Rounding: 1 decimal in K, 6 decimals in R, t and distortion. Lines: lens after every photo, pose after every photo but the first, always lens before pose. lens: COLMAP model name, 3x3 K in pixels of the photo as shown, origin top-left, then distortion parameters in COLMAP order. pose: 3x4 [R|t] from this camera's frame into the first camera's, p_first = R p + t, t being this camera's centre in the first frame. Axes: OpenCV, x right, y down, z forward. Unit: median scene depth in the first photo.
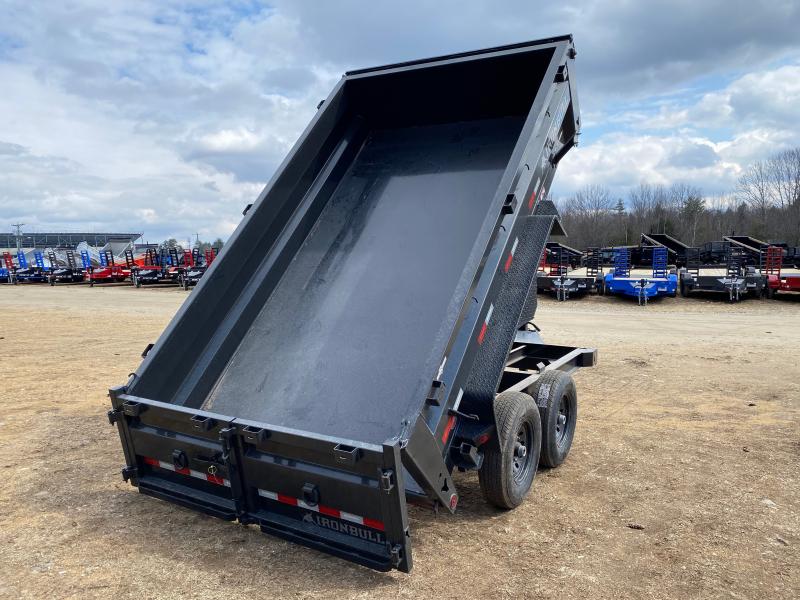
lens RADIAL K [[610.7, 0, 400.0], [0, 610.7, 300.0], [0, 0, 1]] dist [0.007812, -0.004253]
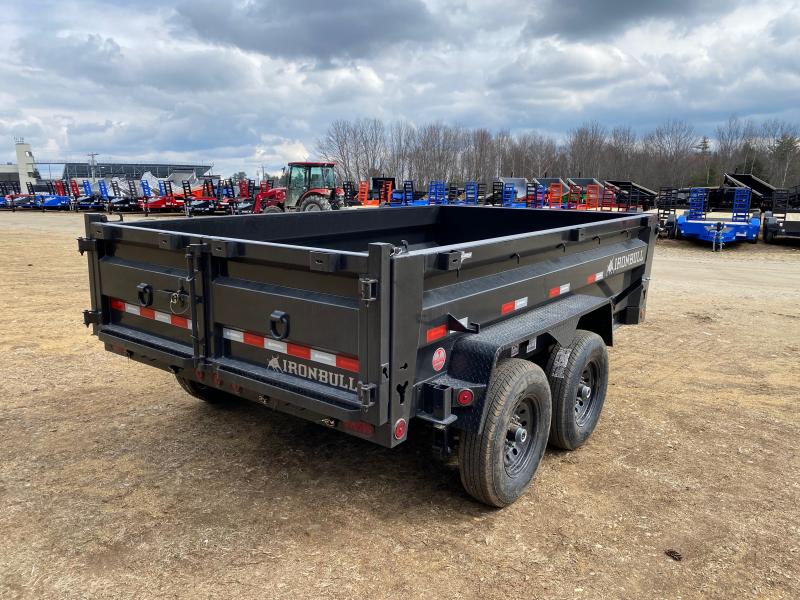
lens RADIAL K [[611.0, 0, 403.1], [0, 611.0, 300.1], [0, 0, 1]] dist [0.010089, -0.002524]
pose [[0.994643, 0.038197, -0.096059, 0.023138], [-0.028260, 0.994305, 0.102759, 0.000158], [0.099437, -0.099494, 0.990057, 0.045560]]
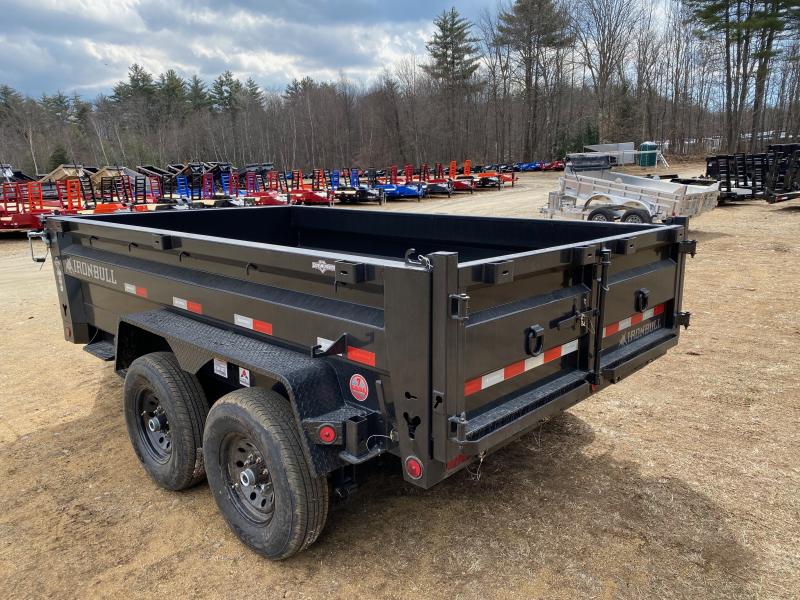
lens RADIAL K [[615.8, 0, 388.6], [0, 615.8, 300.5], [0, 0, 1]] dist [0.003948, 0.001446]
pose [[0.227588, -0.195628, 0.953904, -0.175186], [0.103660, 0.978913, 0.176025, -0.013633], [-0.968224, 0.058820, 0.243067, 0.193979]]
